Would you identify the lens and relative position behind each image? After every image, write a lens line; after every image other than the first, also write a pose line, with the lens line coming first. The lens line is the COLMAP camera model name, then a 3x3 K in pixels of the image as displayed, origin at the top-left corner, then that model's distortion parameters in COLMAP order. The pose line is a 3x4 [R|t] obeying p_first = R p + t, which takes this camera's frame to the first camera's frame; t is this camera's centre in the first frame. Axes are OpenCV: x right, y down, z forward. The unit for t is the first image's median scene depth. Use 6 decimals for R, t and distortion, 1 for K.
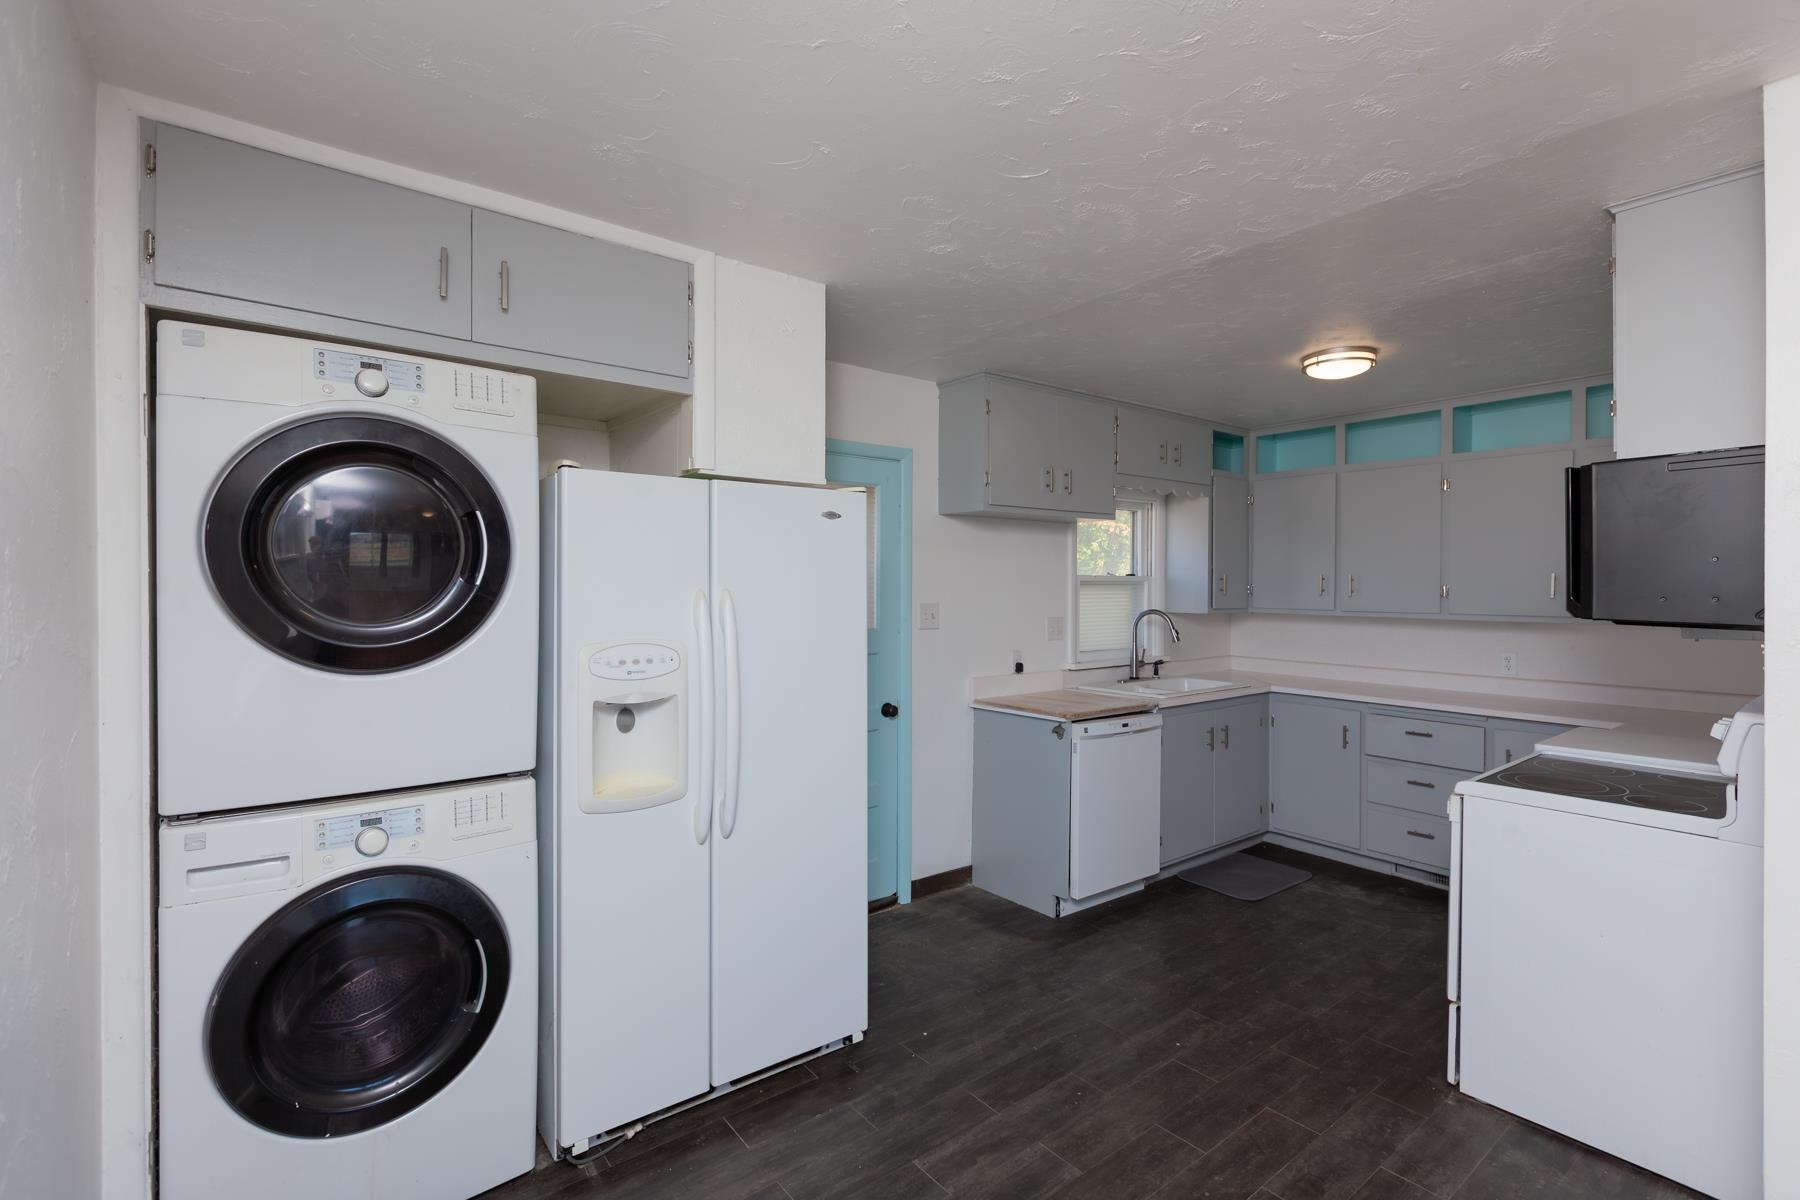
lens RADIAL K [[829.8, 0, 921.6], [0, 829.8, 594.4], [0, 0, 1]] dist [0.003566, -0.000335]
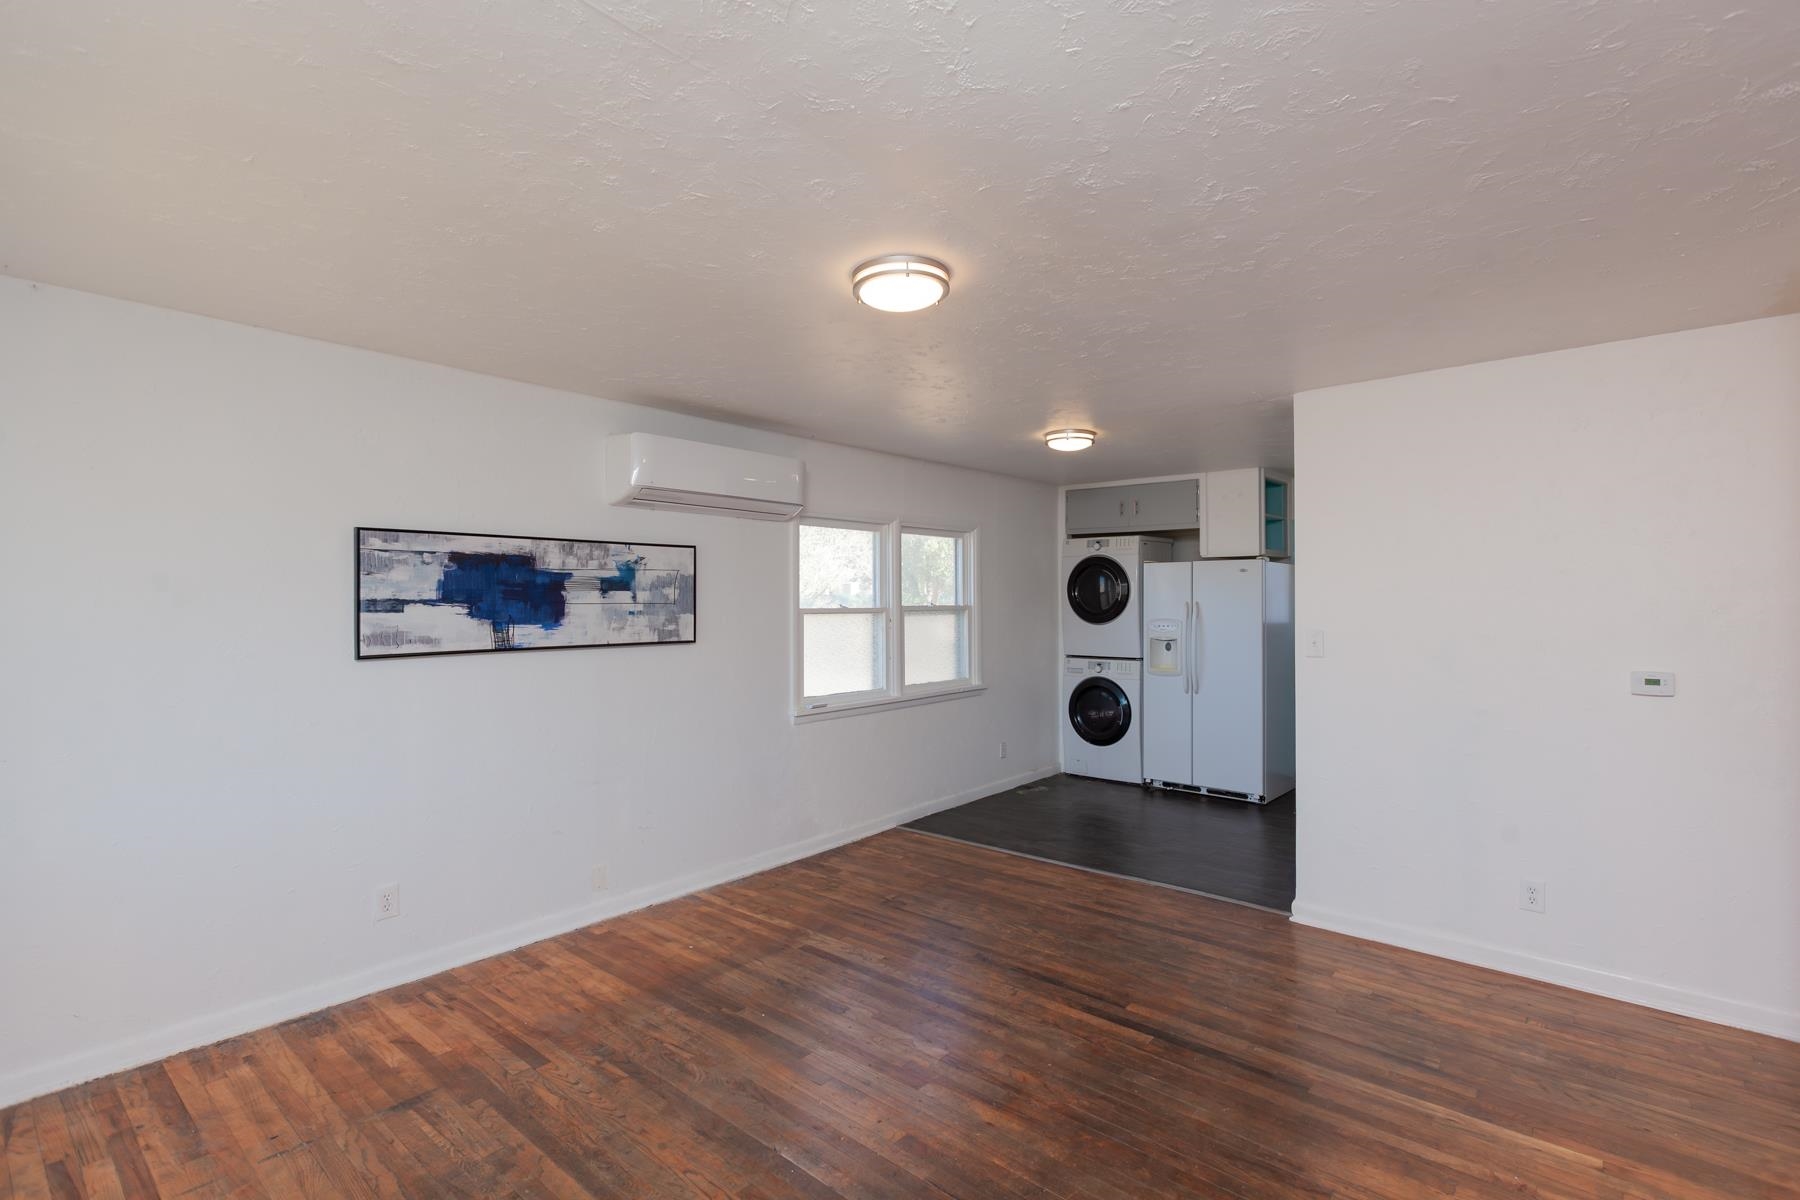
lens RADIAL K [[829.8, 0, 921.6], [0, 829.8, 594.4], [0, 0, 1]] dist [0.003566, -0.000335]
pose [[0.201666, -0.007932, -0.979422, 1.644105], [-0.002872, 0.999958, -0.008689, -0.002424], [0.979450, 0.004566, 0.201635, -0.307365]]
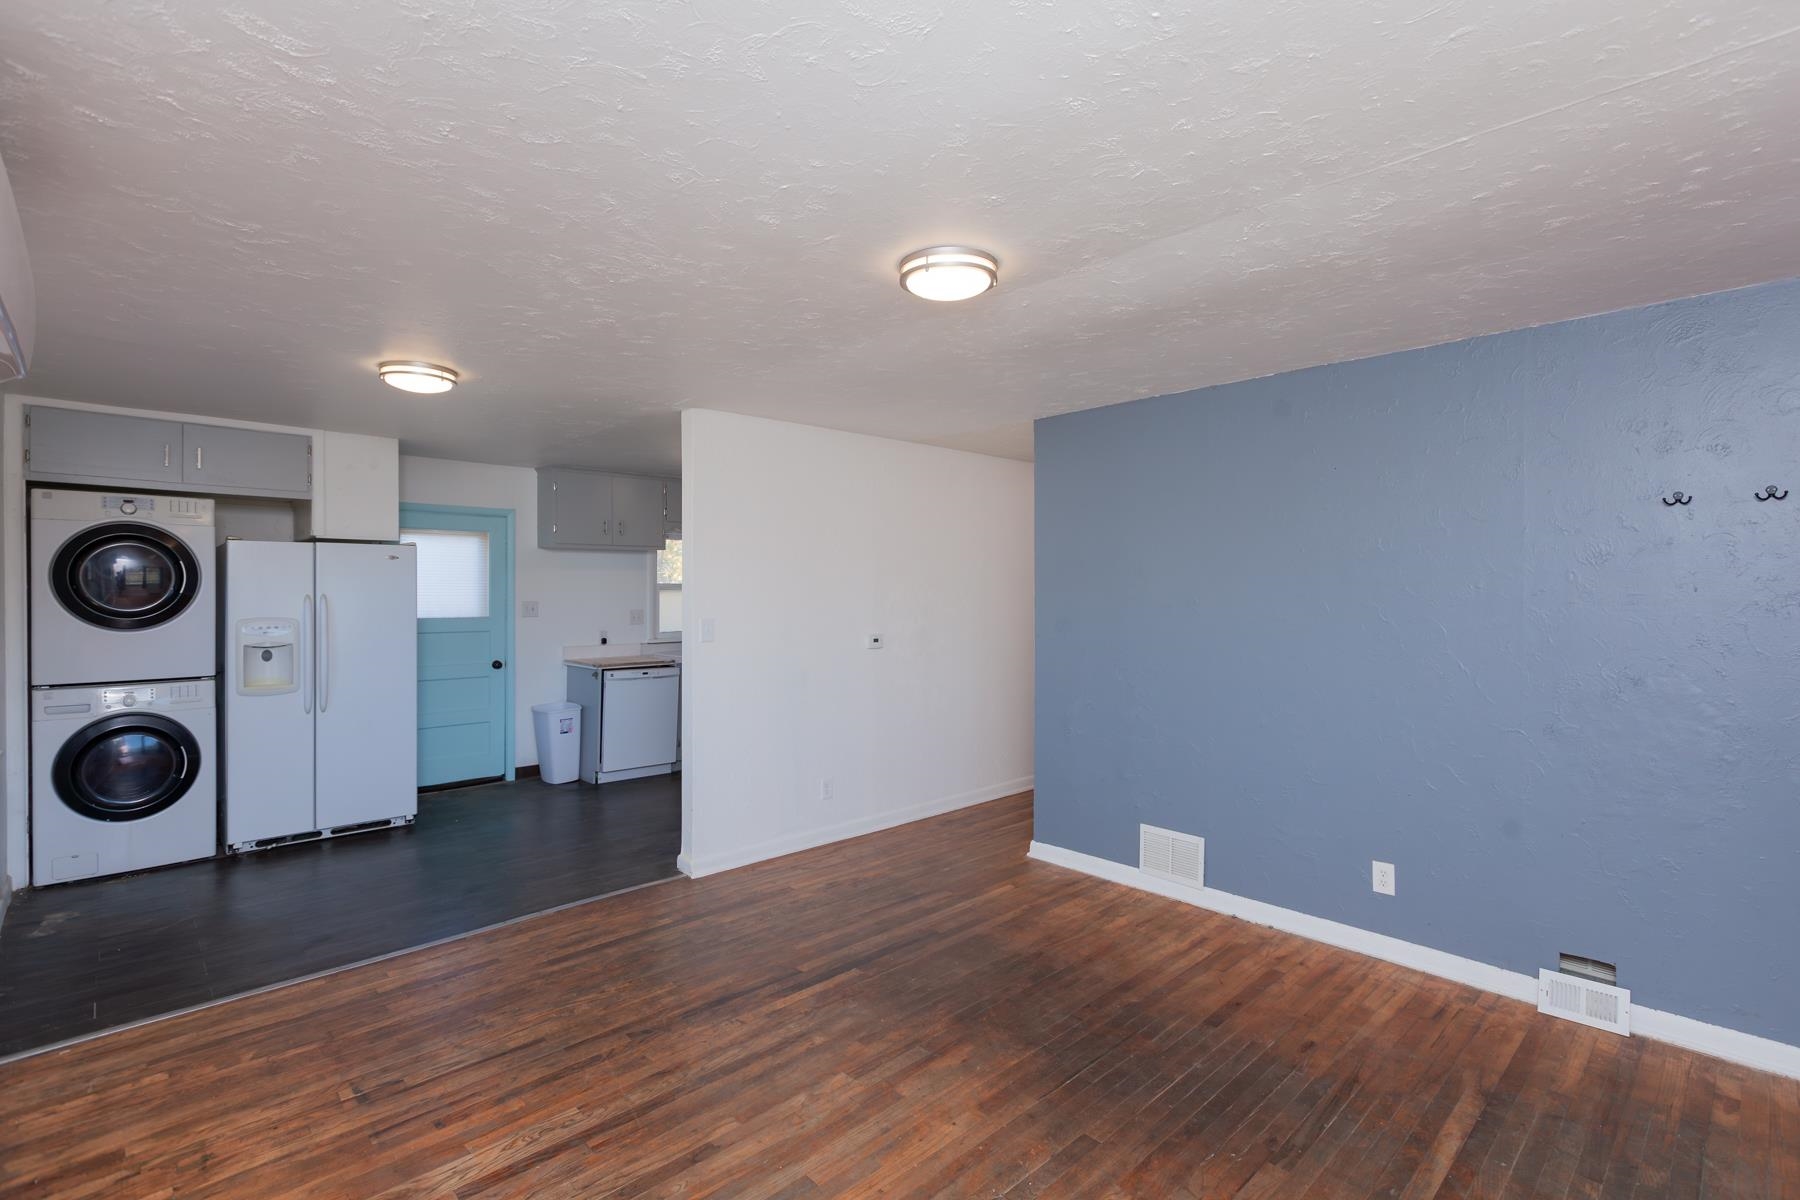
lens RADIAL K [[829.8, 0, 921.6], [0, 829.8, 594.4], [0, 0, 1]] dist [0.003566, -0.000335]
pose [[0.994767, -0.001587, 0.102154, 0.783791], [0.001639, 0.999999, -0.000428, -0.001660], [-0.102153, 0.000594, 0.994769, -0.928732]]
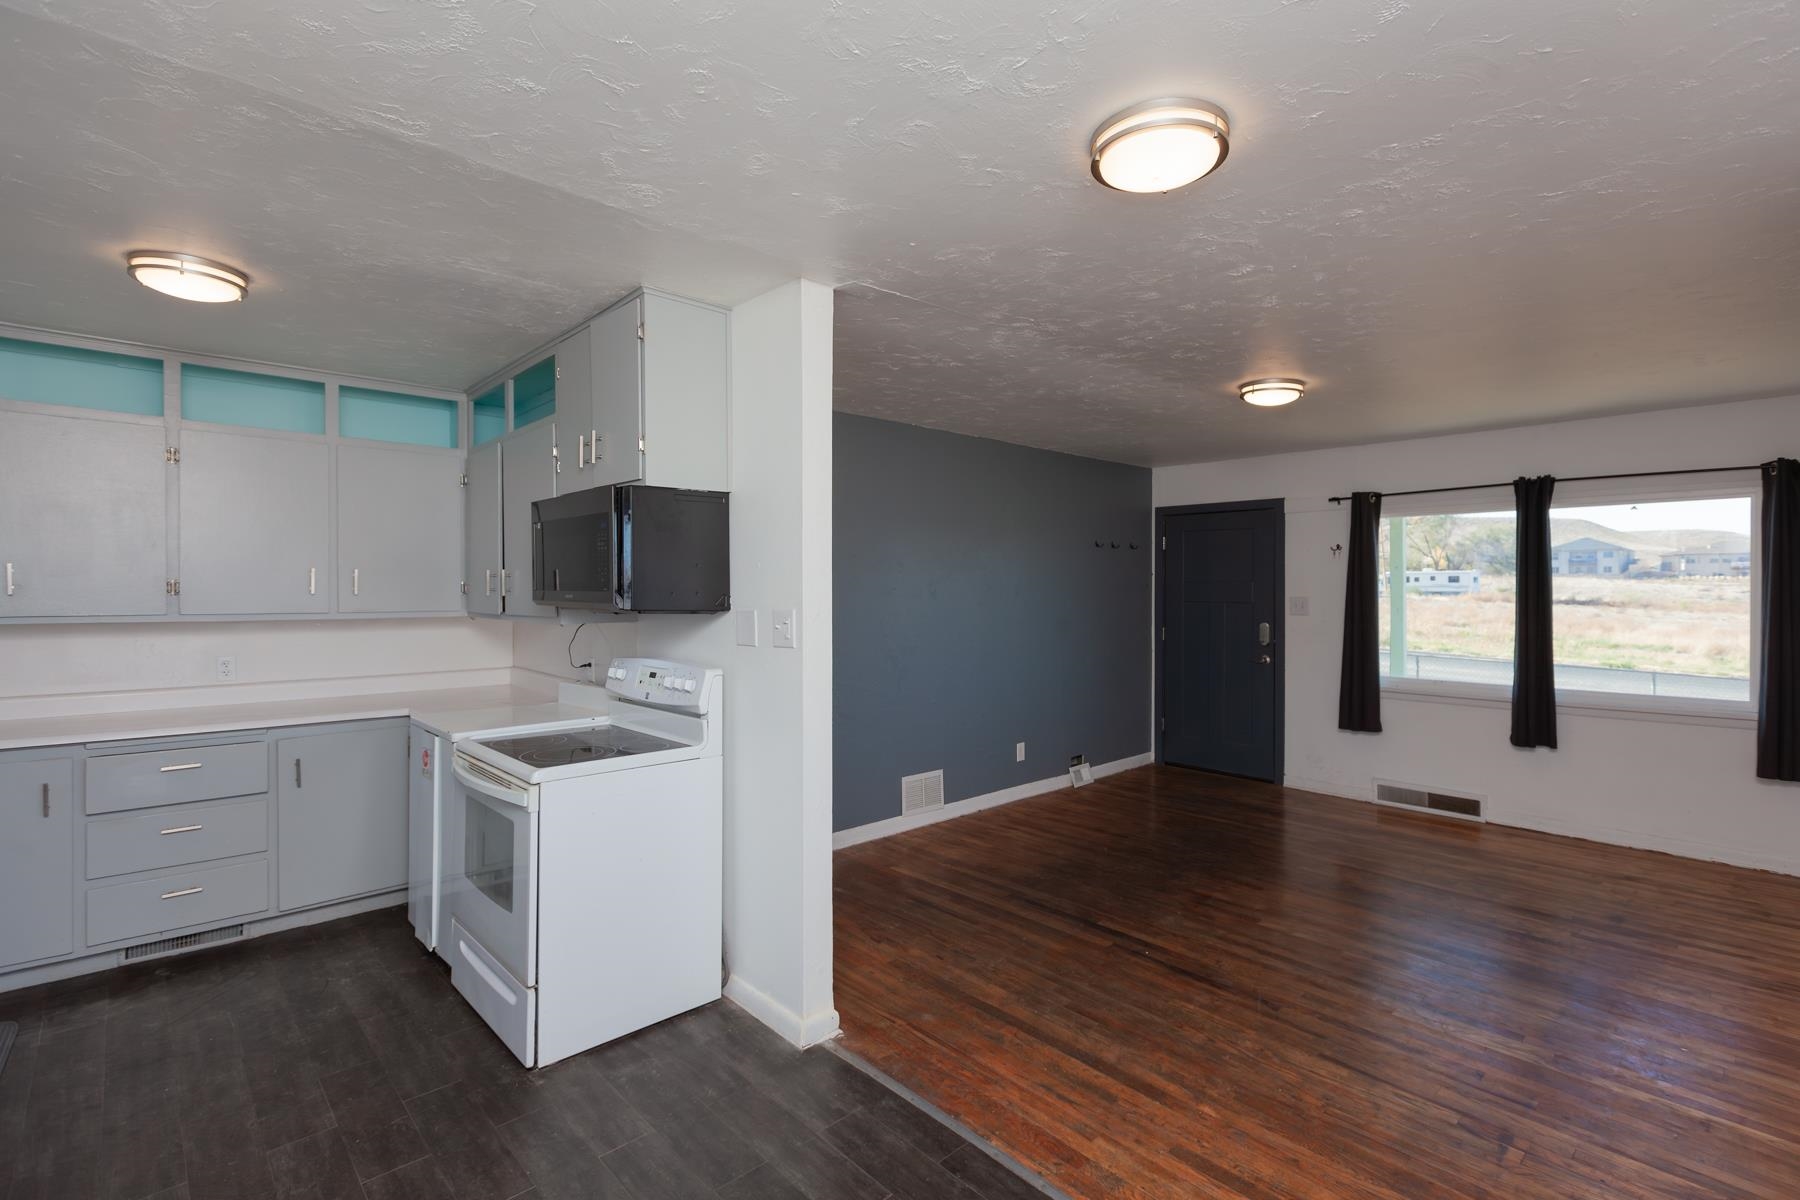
lens RADIAL K [[829.8, 0, 921.6], [0, 829.8, 594.4], [0, 0, 1]] dist [0.003566, -0.000335]
pose [[-0.085681, -0.012940, 0.996239, -0.325924], [0.003278, 0.999907, 0.013270, -0.006612], [-0.996317, 0.004402, -0.085631, 0.467080]]
